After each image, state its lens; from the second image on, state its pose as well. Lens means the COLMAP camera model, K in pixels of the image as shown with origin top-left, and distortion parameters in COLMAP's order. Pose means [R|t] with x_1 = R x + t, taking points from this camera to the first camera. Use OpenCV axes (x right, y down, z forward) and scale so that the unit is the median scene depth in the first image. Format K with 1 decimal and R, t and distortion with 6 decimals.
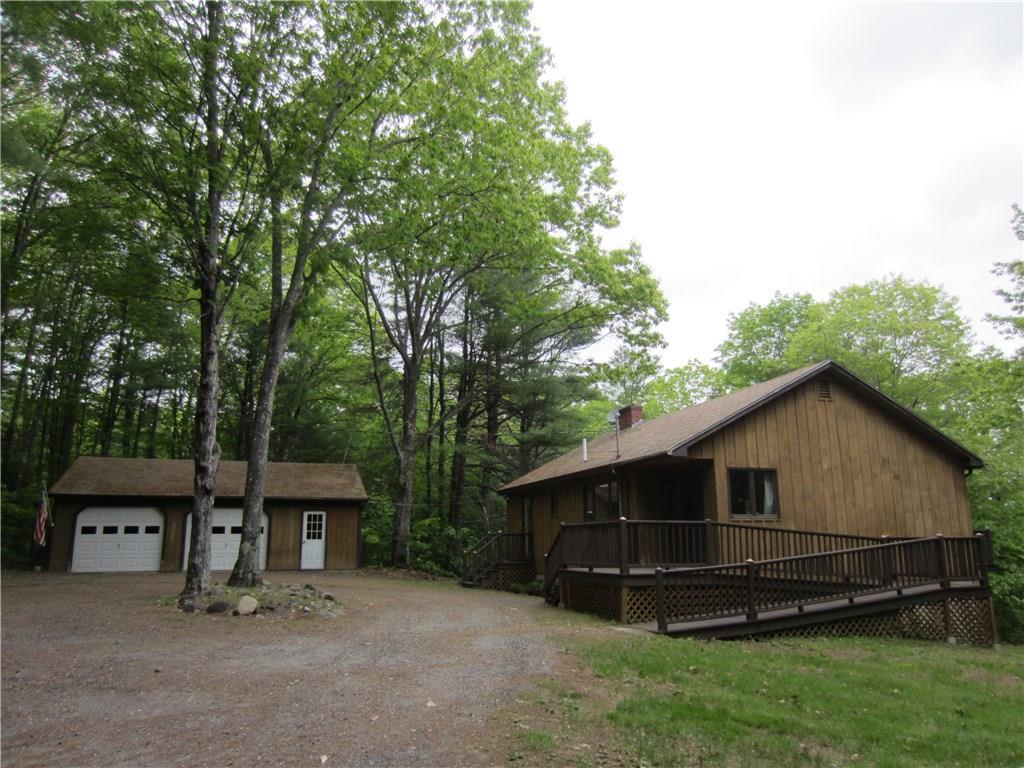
lens RADIAL K [[723.3, 0, 512.5], [0, 723.3, 380.1], [0, 0, 1]] dist [0.006270, -0.001148]
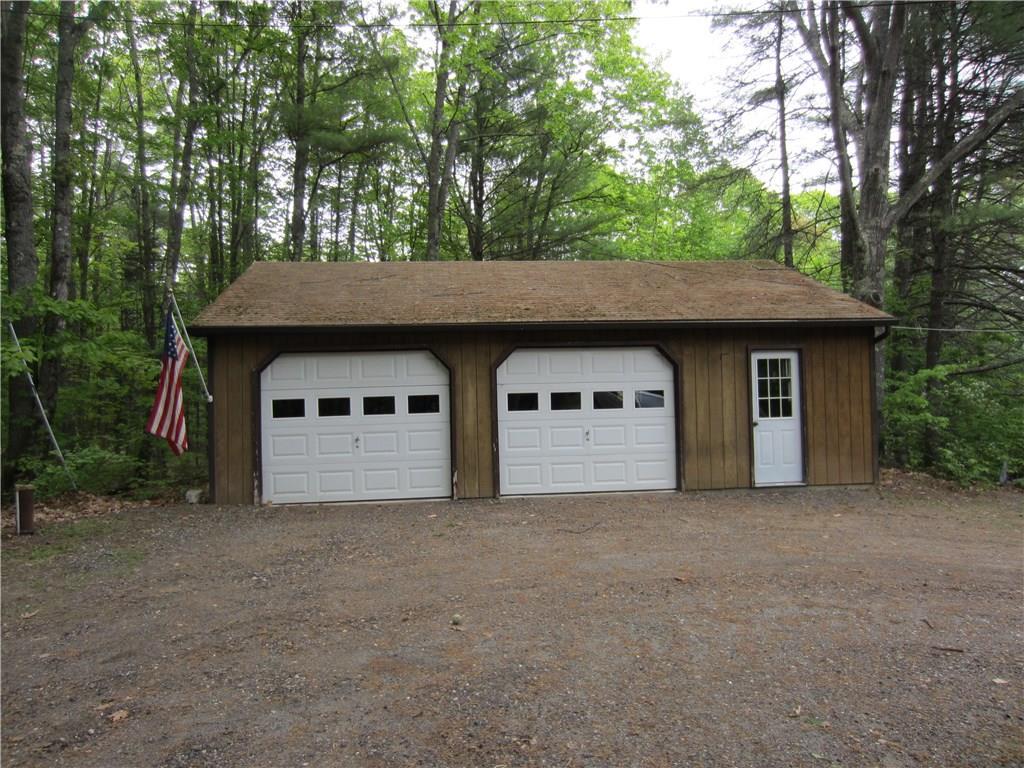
lens RADIAL K [[723.3, 0, 512.4], [0, 723.3, 384.6], [0, 0, 1]] dist [0.006270, -0.001148]
pose [[0.983575, -0.028673, -0.178208, -0.355107], [0.061955, 0.980950, 0.184115, 0.115394], [0.169534, -0.192131, 0.966615, 0.575546]]
